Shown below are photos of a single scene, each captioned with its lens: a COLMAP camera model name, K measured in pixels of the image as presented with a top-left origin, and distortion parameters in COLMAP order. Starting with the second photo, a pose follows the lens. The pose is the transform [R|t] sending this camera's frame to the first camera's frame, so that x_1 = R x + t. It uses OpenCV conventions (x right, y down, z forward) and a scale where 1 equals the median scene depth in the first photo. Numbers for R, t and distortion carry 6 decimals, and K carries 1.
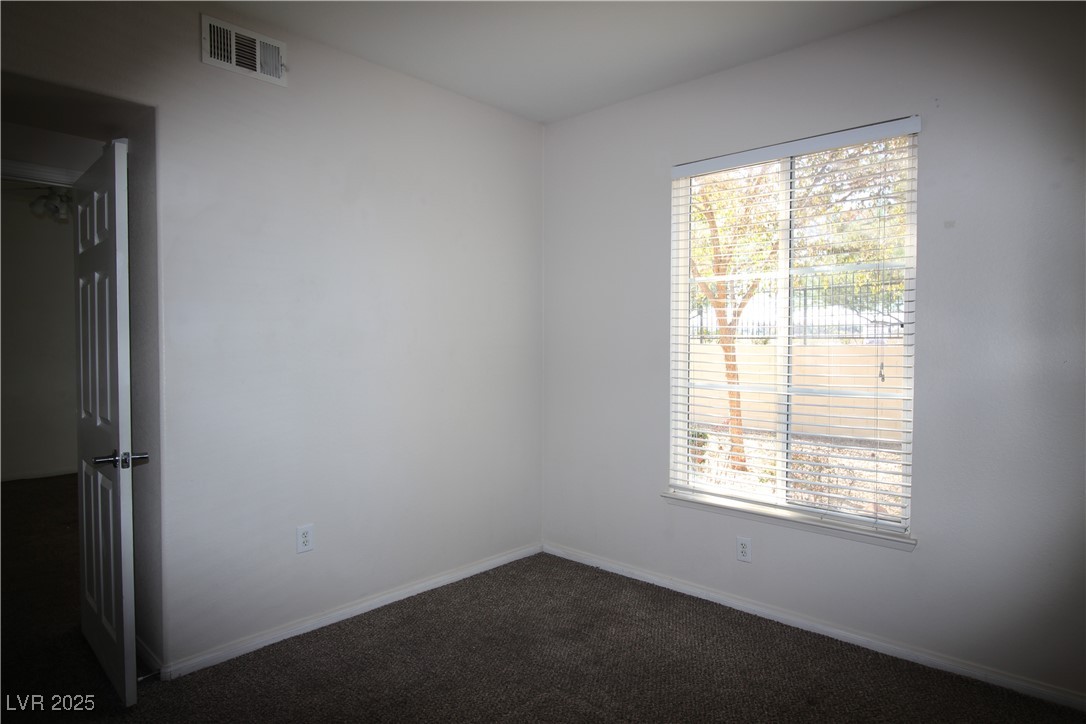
lens RADIAL K [[643.9, 0, 547.9], [0, 643.9, 362.4], [0, 0, 1]] dist [0.009781, -0.014493]
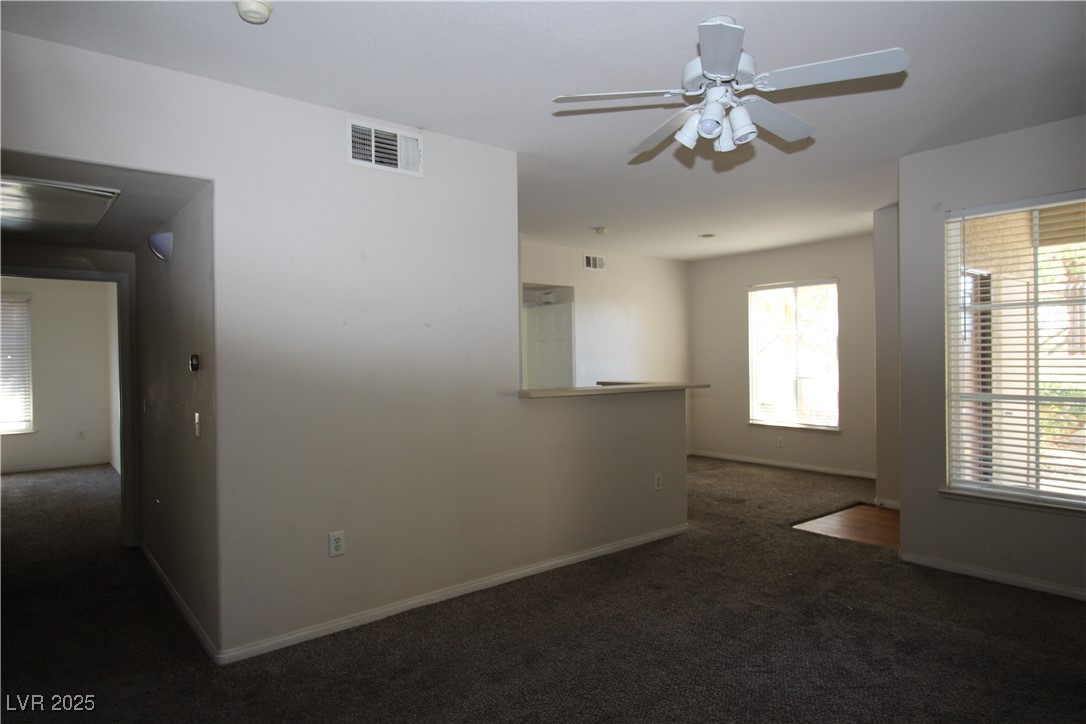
lens RADIAL K [[643.9, 0, 547.9], [0, 643.9, 362.4], [0, 0, 1]] dist [0.009781, -0.014493]
pose [[0.989048, -0.014038, -0.146922, -0.231093], [0.011306, 0.999748, -0.019413, 0.023097], [0.147157, 0.017539, 0.988958, -1.724215]]
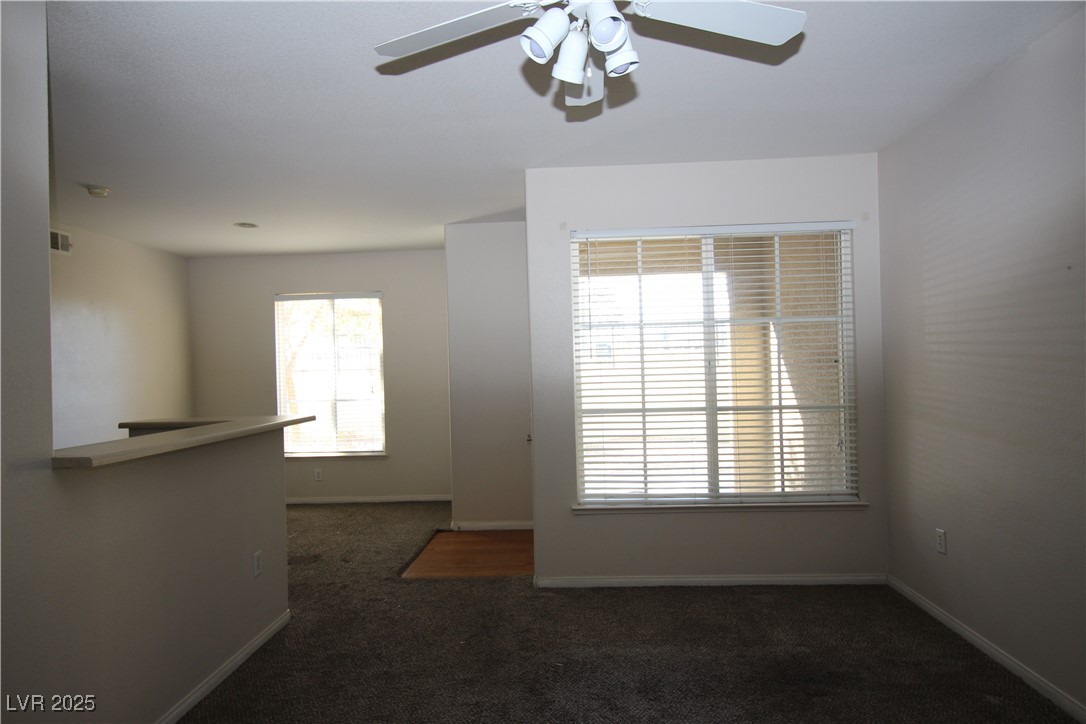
lens RADIAL K [[643.9, 0, 547.9], [0, 643.9, 362.4], [0, 0, 1]] dist [0.009781, -0.014493]
pose [[0.767226, -0.021881, 0.641004, -0.524078], [0.047641, 0.998601, -0.022935, -0.002338], [-0.639605, 0.048134, 0.767195, -1.271049]]
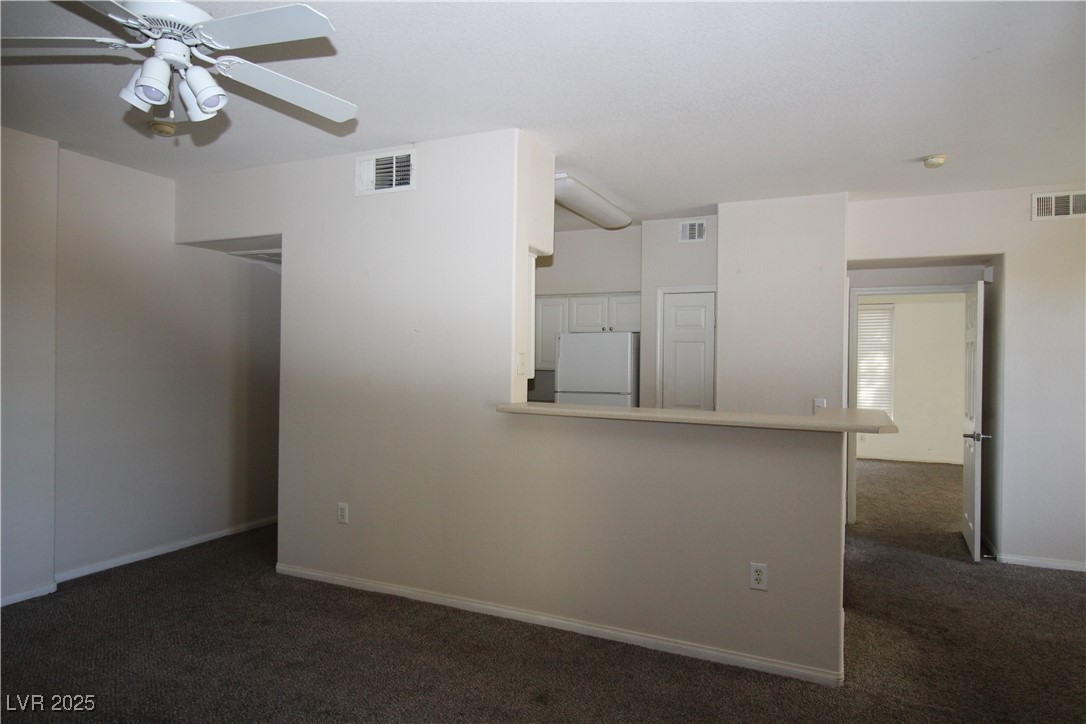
lens RADIAL K [[643.9, 0, 547.9], [0, 643.9, 362.4], [0, 0, 1]] dist [0.009781, -0.014493]
pose [[0.299358, 0.004288, -0.954131, 0.654265], [-0.038567, 0.999227, -0.007609, -0.010710], [0.953361, 0.039076, 0.299292, -0.677484]]
